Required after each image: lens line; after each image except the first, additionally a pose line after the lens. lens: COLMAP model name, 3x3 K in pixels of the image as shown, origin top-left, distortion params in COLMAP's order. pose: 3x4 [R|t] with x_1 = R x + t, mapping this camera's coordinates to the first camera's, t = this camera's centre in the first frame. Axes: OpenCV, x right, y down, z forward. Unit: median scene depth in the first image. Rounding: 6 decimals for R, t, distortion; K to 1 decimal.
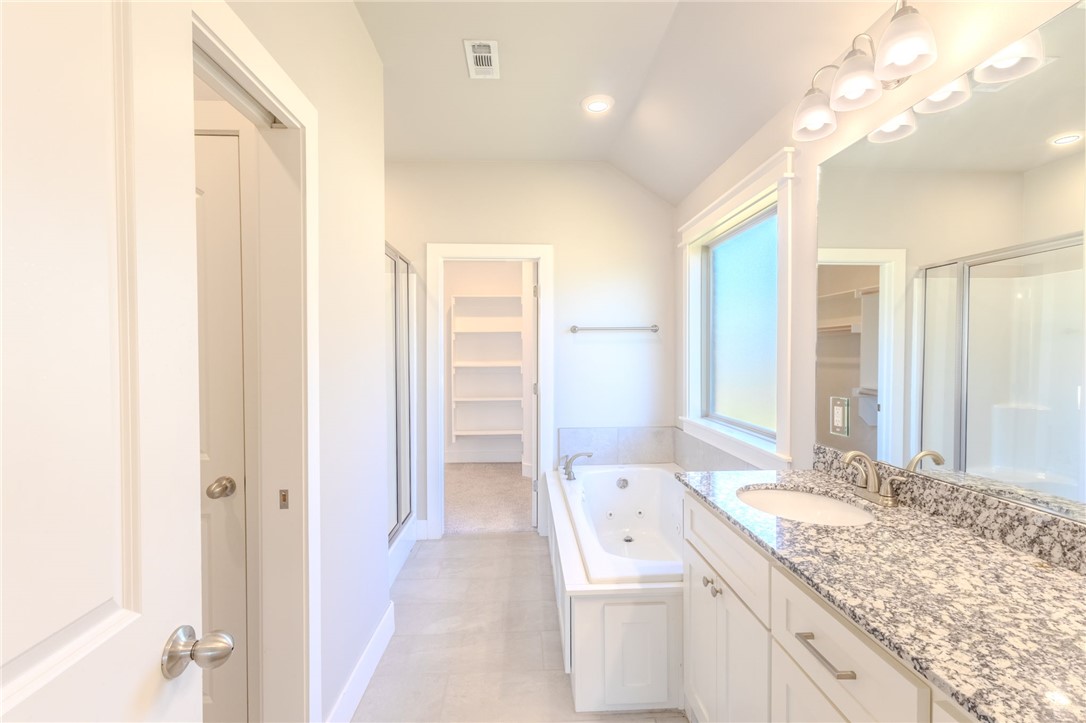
lens RADIAL K [[500.5, 0, 544.2], [0, 500.5, 363.3], [0, 0, 1]] dist [0.004032, 0.000662]
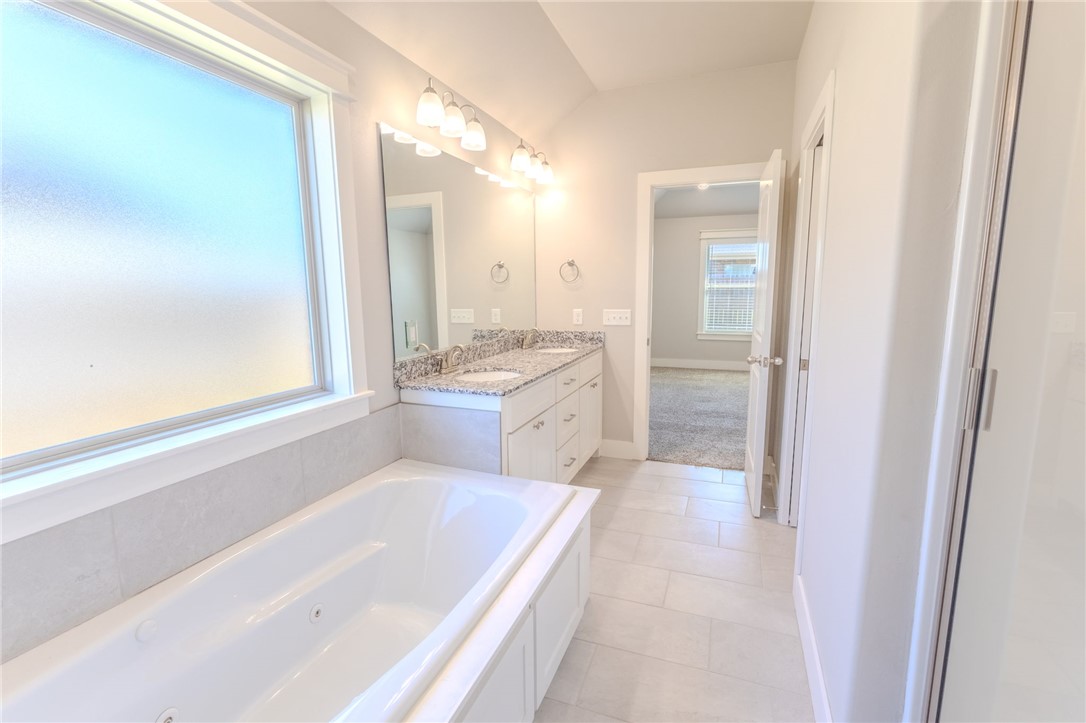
lens RADIAL K [[500.5, 0, 544.2], [0, 500.5, 363.3], [0, 0, 1]] dist [0.004032, 0.000662]
pose [[-0.917345, -0.050142, 0.394923, -0.354282], [0.019333, 0.985254, 0.170003, -0.052567], [-0.397624, 0.163587, -0.902848, 2.519803]]
